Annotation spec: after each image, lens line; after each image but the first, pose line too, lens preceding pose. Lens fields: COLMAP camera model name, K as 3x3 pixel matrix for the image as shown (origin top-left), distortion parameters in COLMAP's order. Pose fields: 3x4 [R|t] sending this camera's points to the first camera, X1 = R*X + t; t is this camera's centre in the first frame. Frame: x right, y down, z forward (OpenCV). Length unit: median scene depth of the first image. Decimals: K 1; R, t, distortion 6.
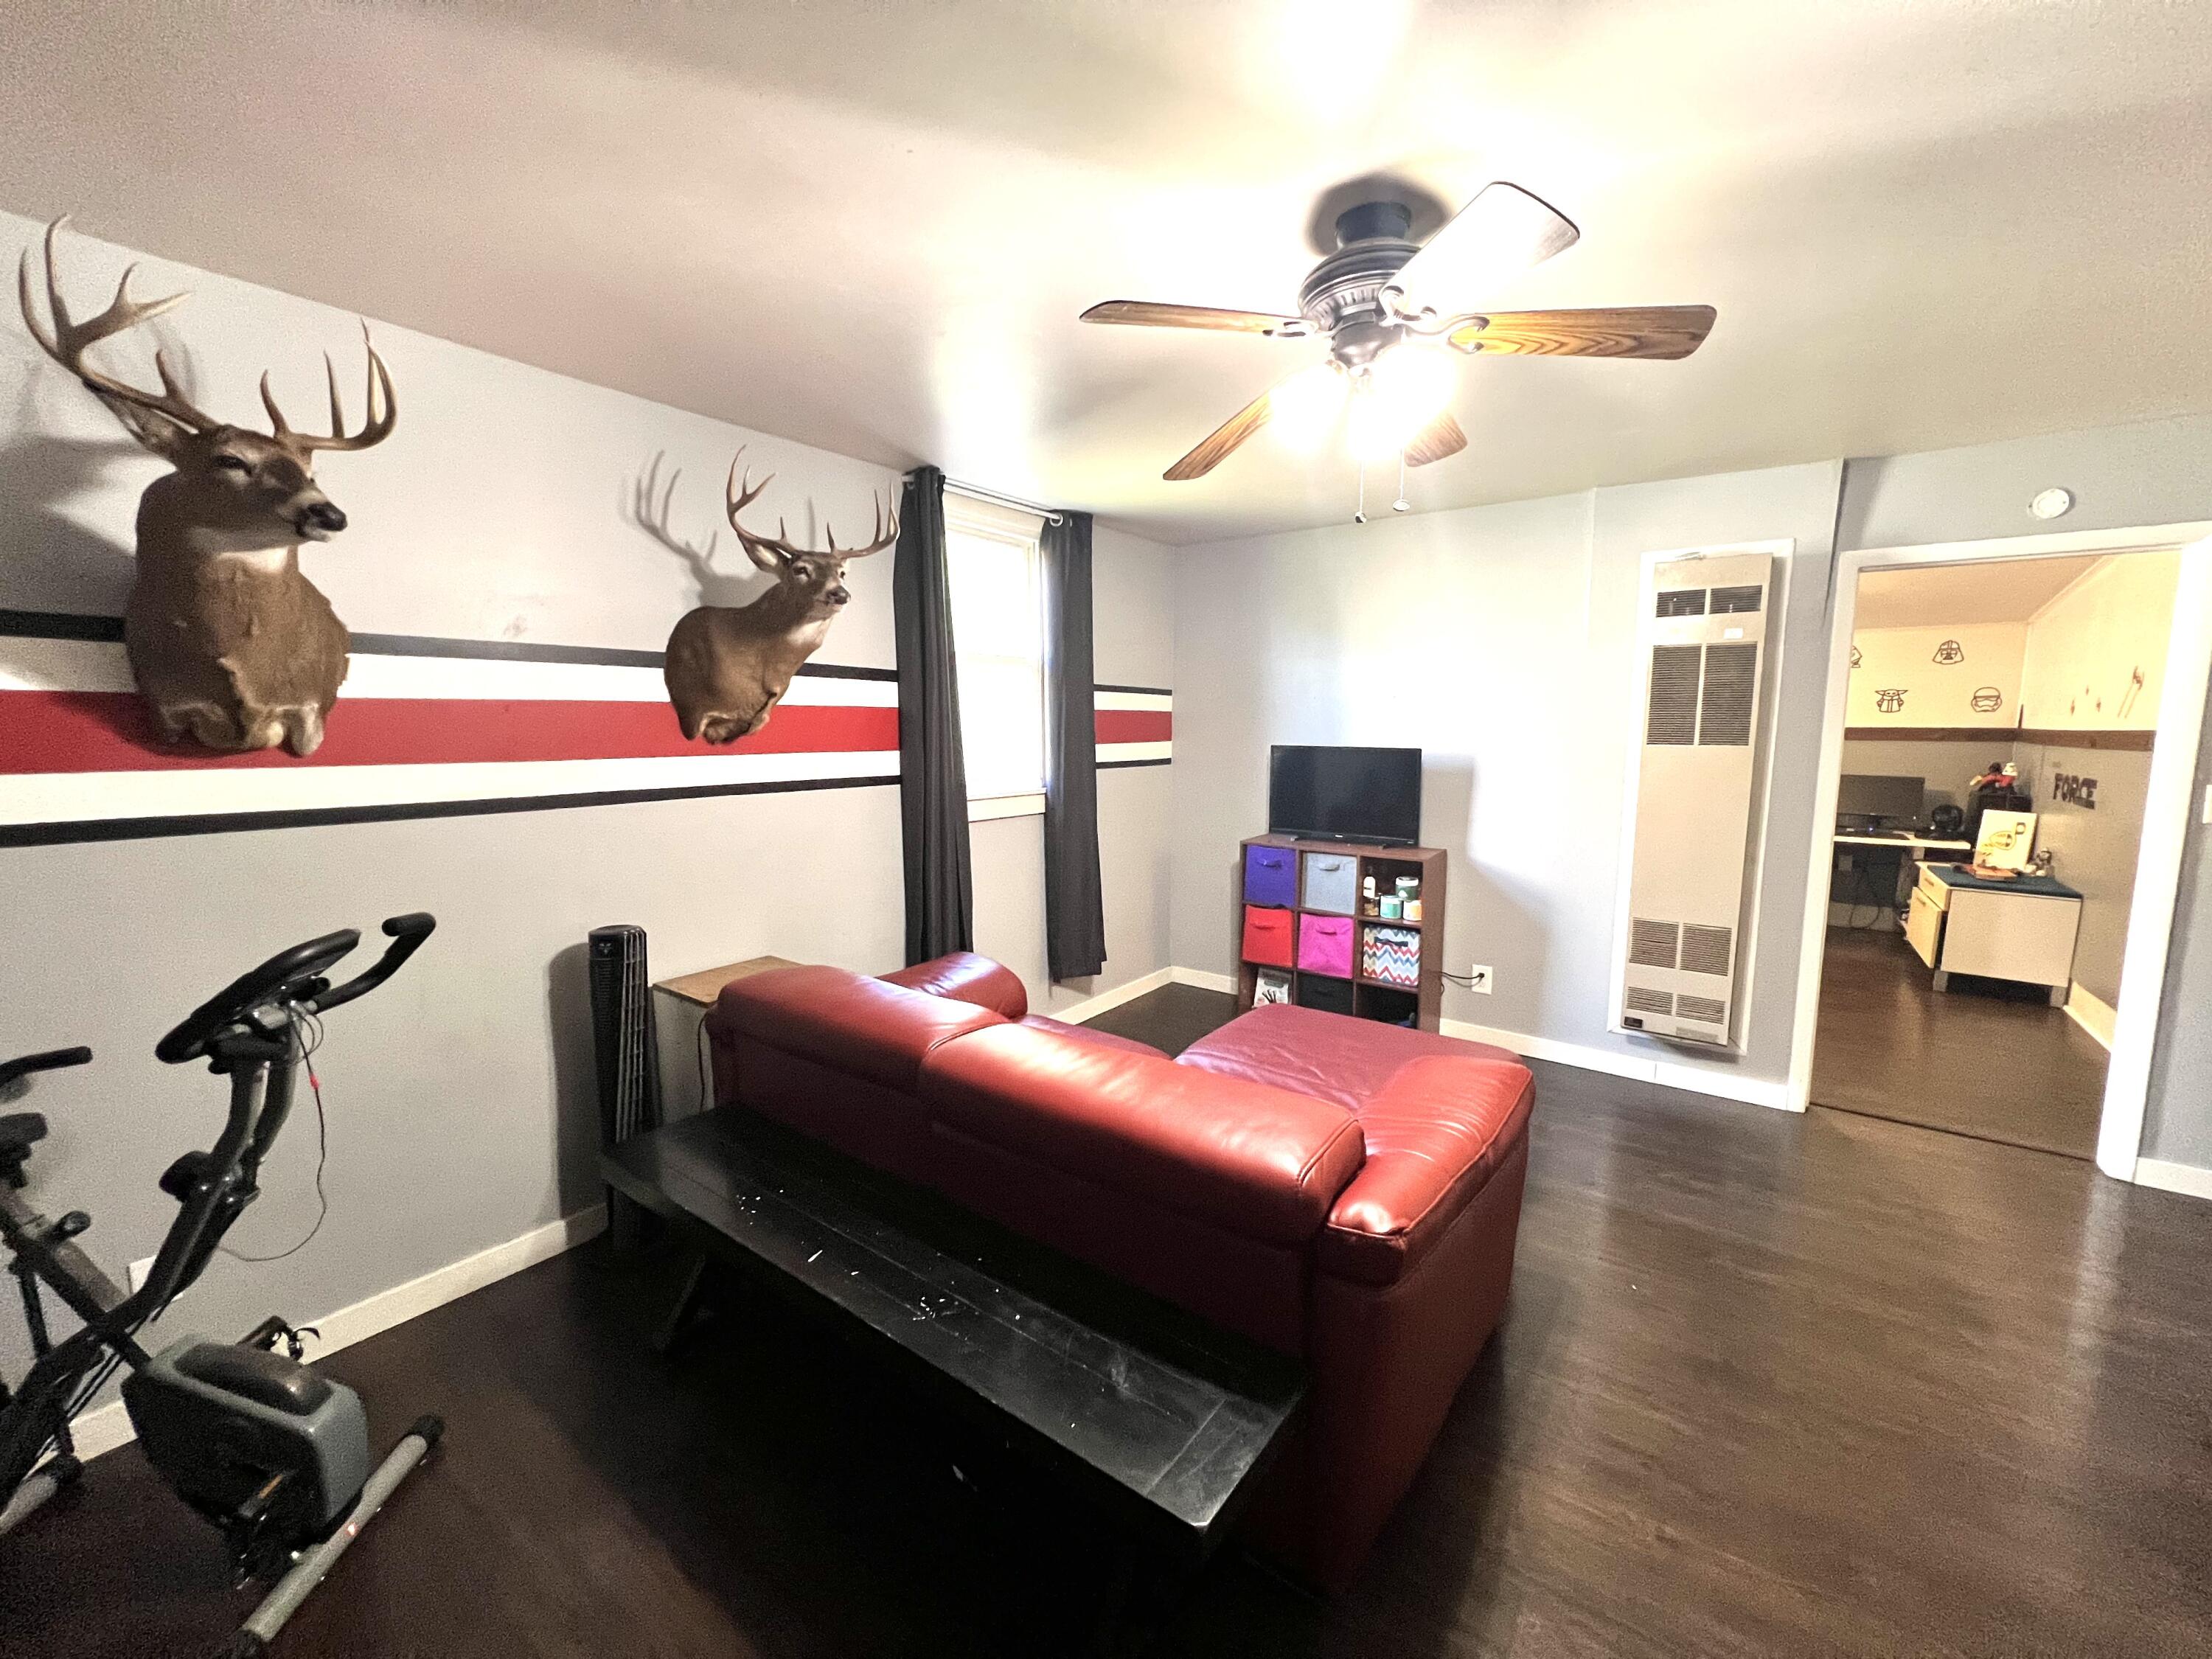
lens RADIAL K [[883.0, 0, 1101.1], [0, 883.0, 834.7], [0, 0, 1]] dist [-0.001833, -0.000138]
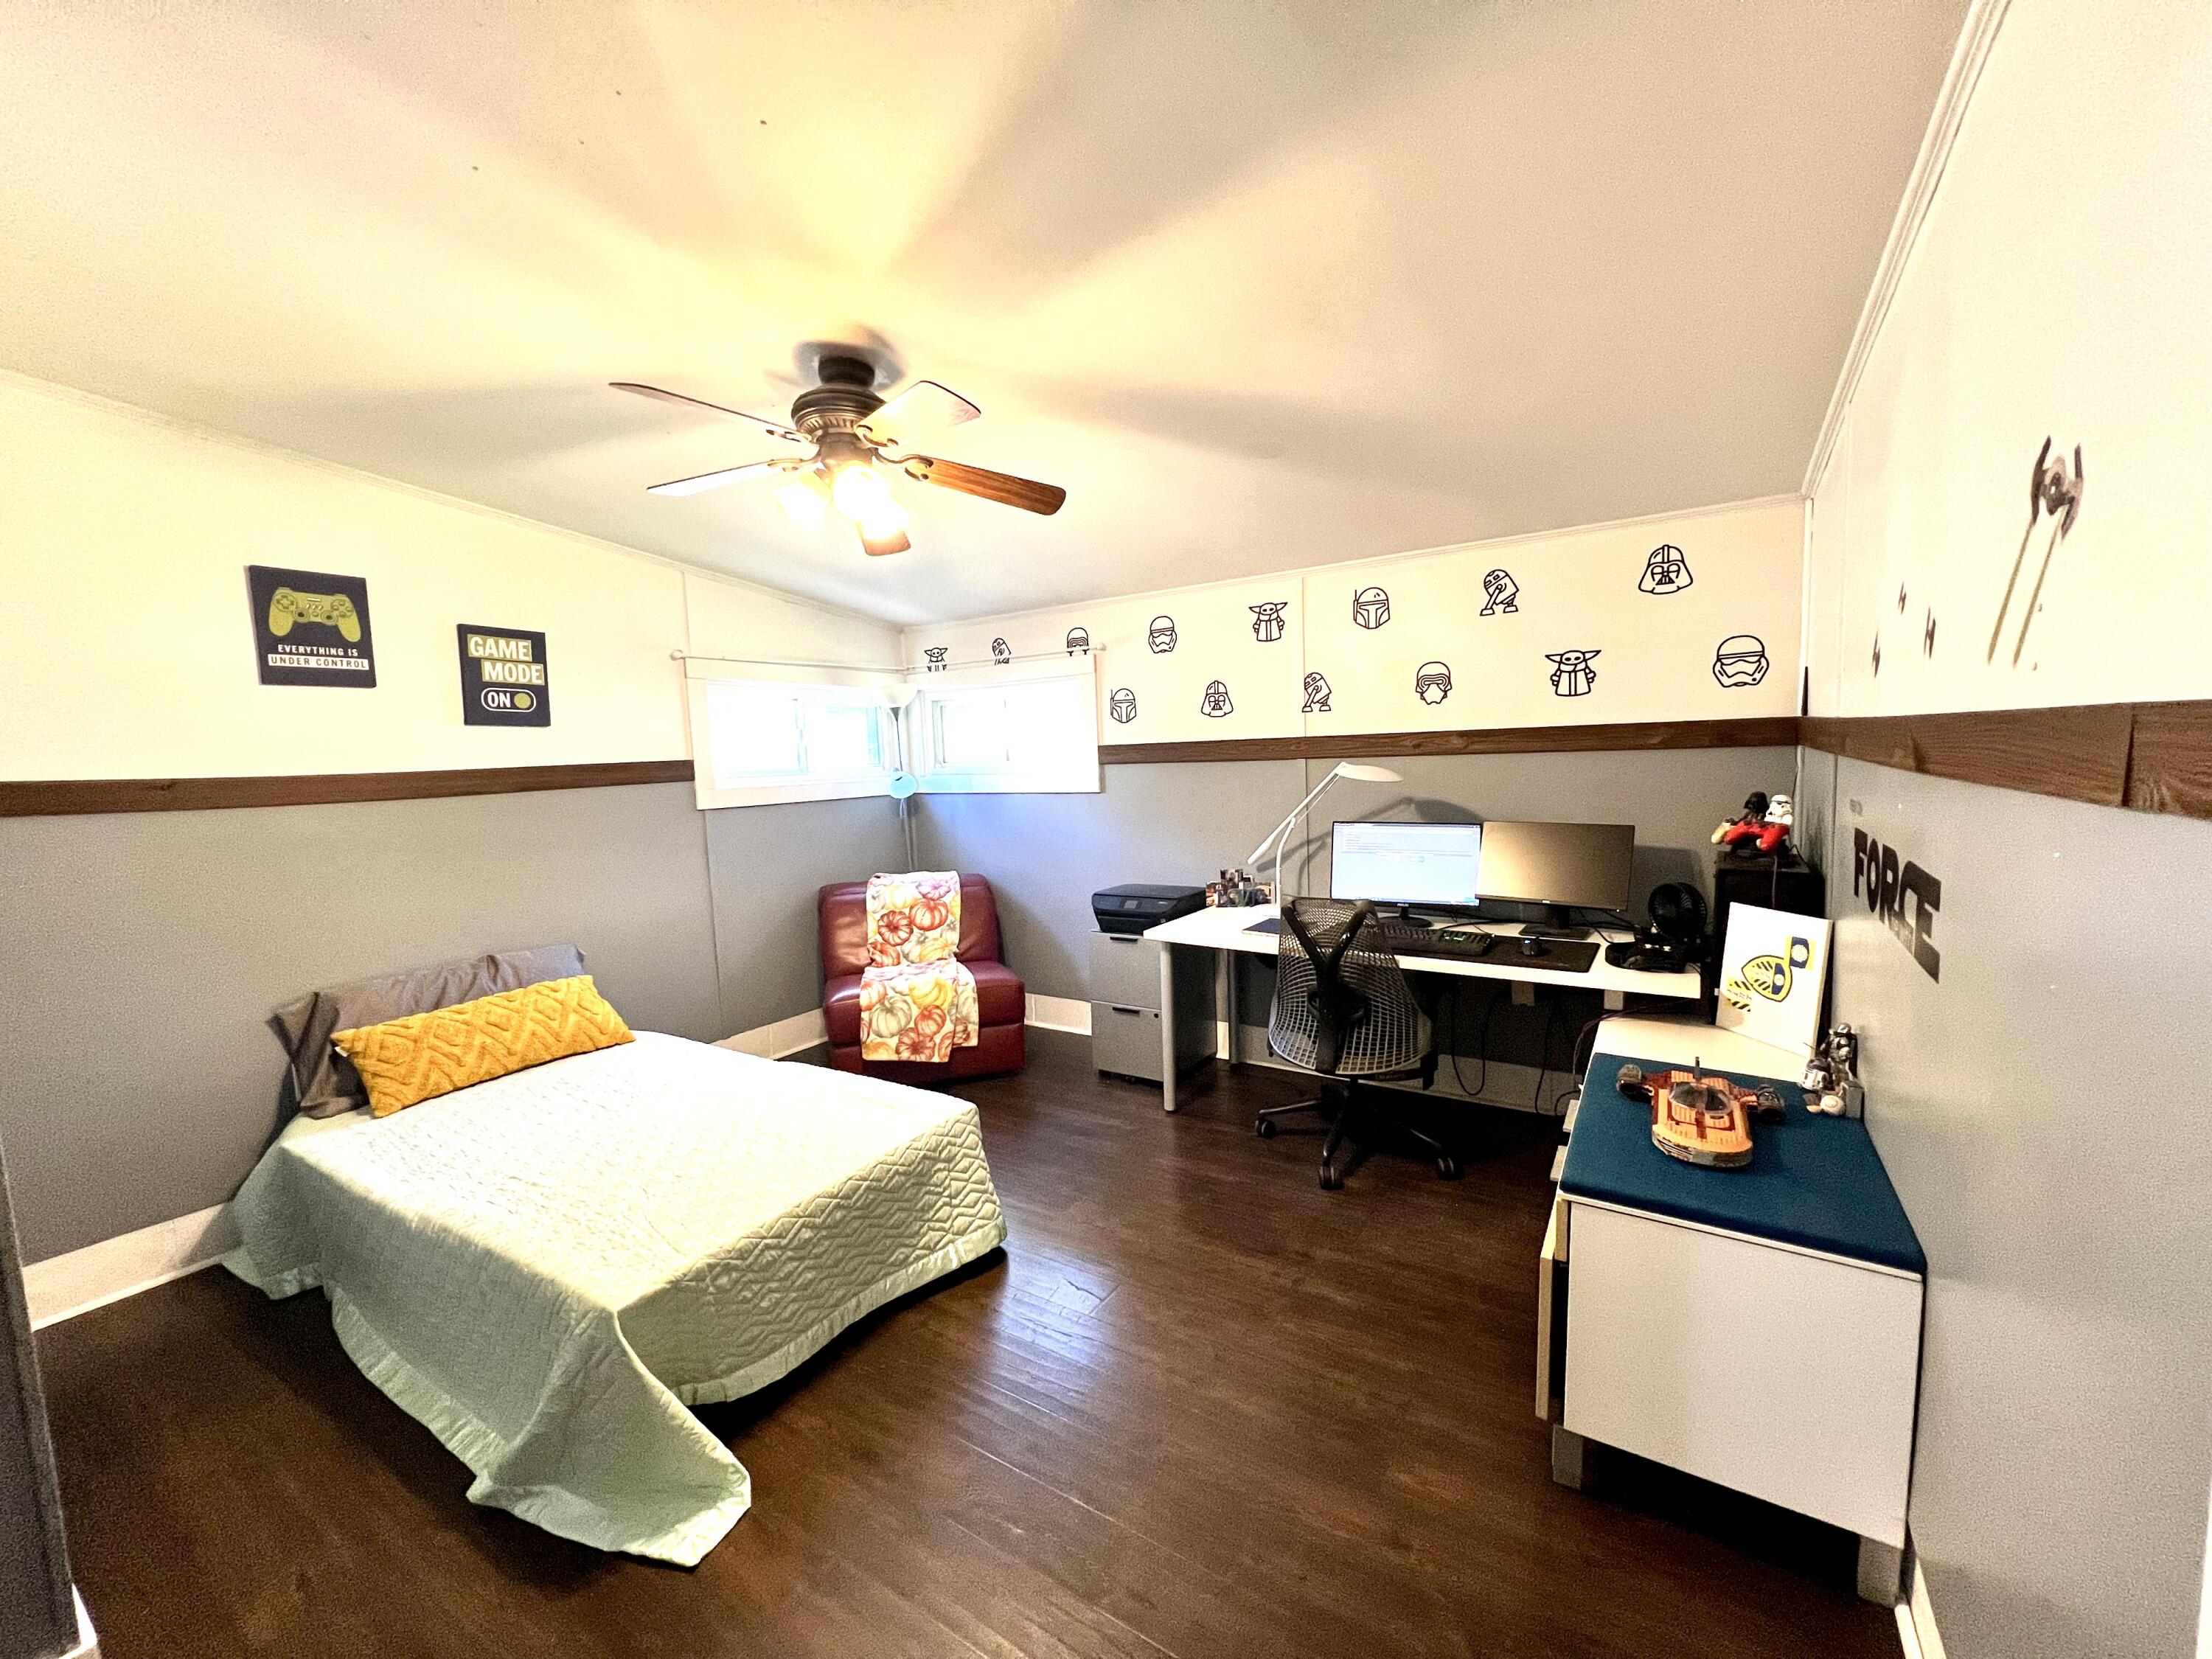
lens RADIAL K [[883.0, 0, 1104.5], [0, 883.0, 833.8], [0, 0, 1]] dist [-0.001833, -0.000138]
pose [[0.997209, -0.048280, 0.056952, 0.663484], [0.049844, 0.998409, -0.026360, -0.067074], [-0.055588, 0.029125, 0.998029, 0.572184]]
